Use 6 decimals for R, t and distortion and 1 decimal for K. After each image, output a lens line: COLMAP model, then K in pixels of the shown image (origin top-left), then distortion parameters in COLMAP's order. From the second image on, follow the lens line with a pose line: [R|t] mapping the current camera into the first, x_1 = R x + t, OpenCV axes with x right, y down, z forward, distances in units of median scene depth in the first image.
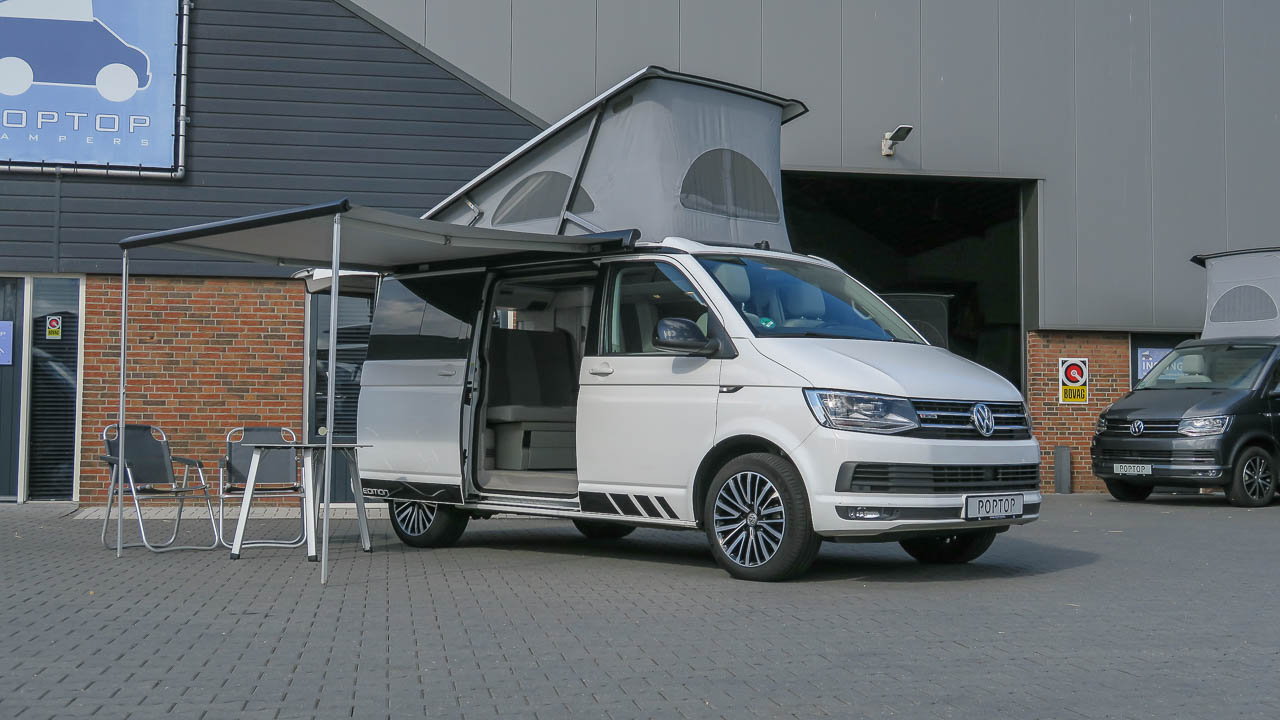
lens RADIAL K [[1640.6, 0, 640.0], [0, 1640.6, 360.0], [0, 0, 1]] dist [0.084328, -0.005234]
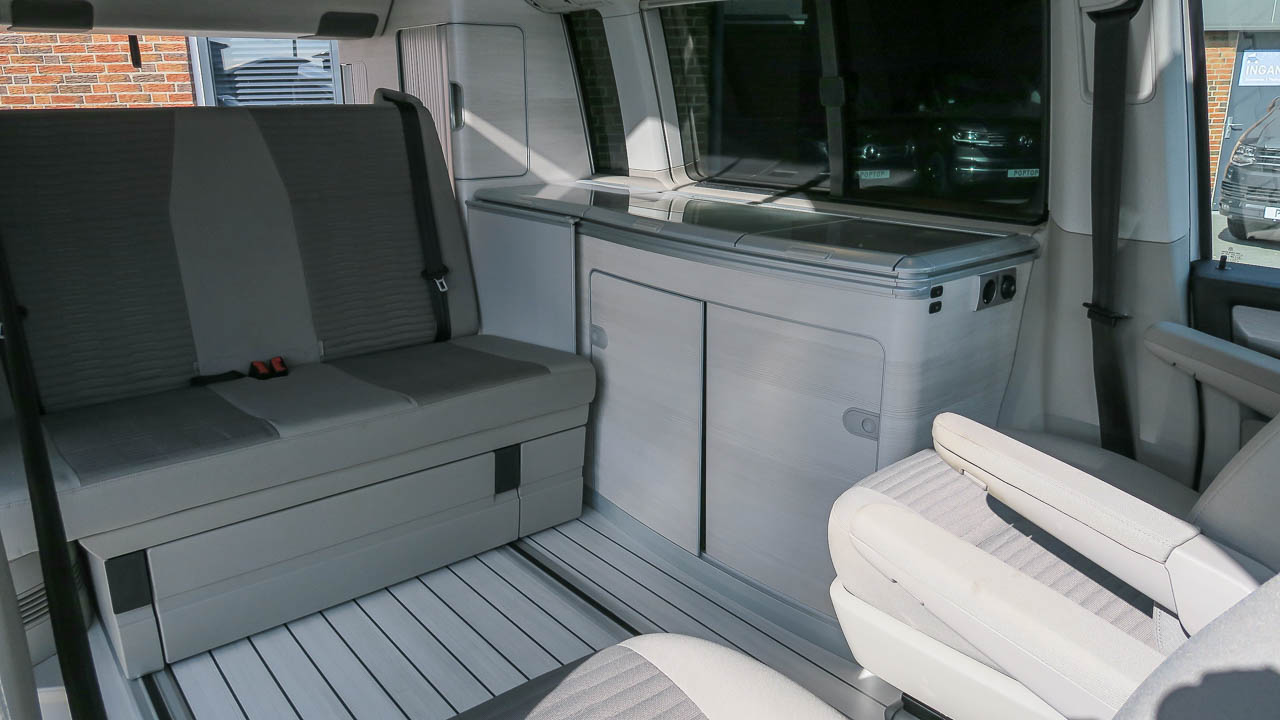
lens RADIAL K [[902.7, 0, 640.0], [0, 902.7, 360.0], [0, 0, 1]] dist [-0.004652, 0.000926]
pose [[0.997092, -0.001013, -0.076201, 0.014171], [0.025729, 0.945675, 0.324095, -0.017614], [0.071733, -0.325113, 0.942951, 0.553494]]
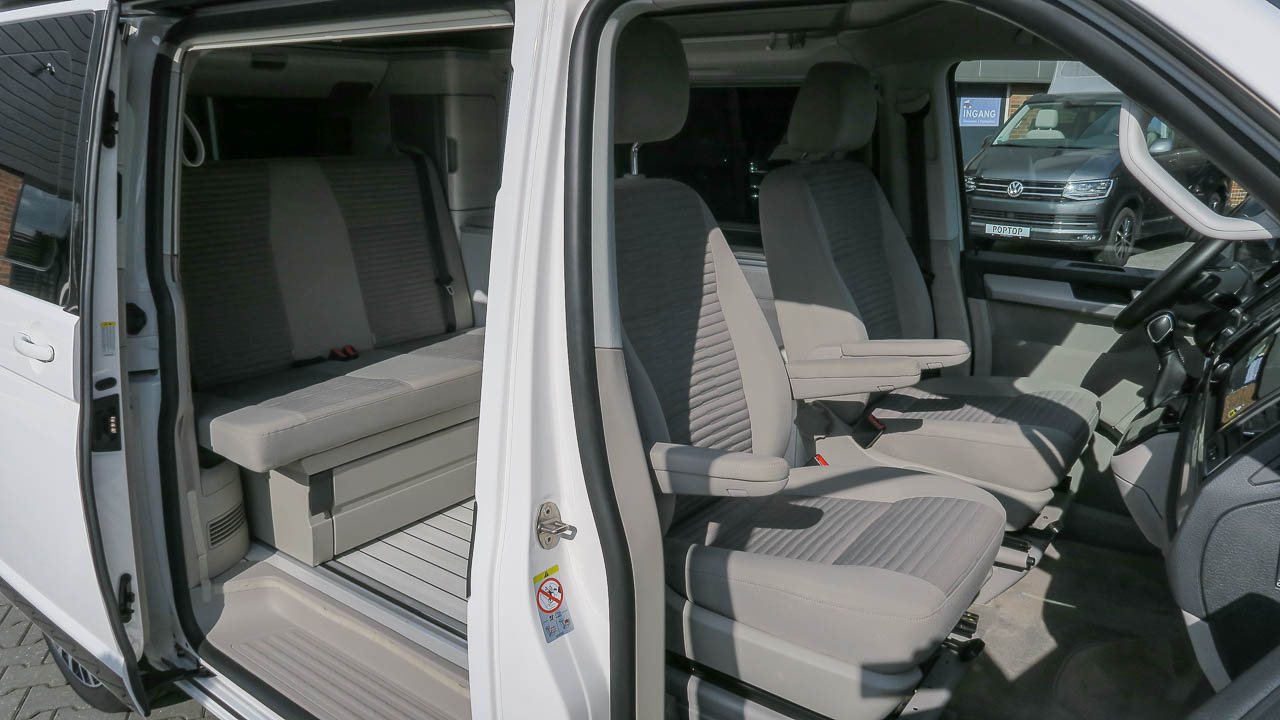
lens RADIAL K [[902.7, 0, 640.0], [0, 902.7, 360.0], [0, 0, 1]] dist [-0.004652, 0.000926]
pose [[0.985660, -0.047737, 0.161849, -0.018692], [-0.003863, 0.952515, 0.304467, -0.026753], [-0.168698, -0.300727, 0.938672, 0.503271]]
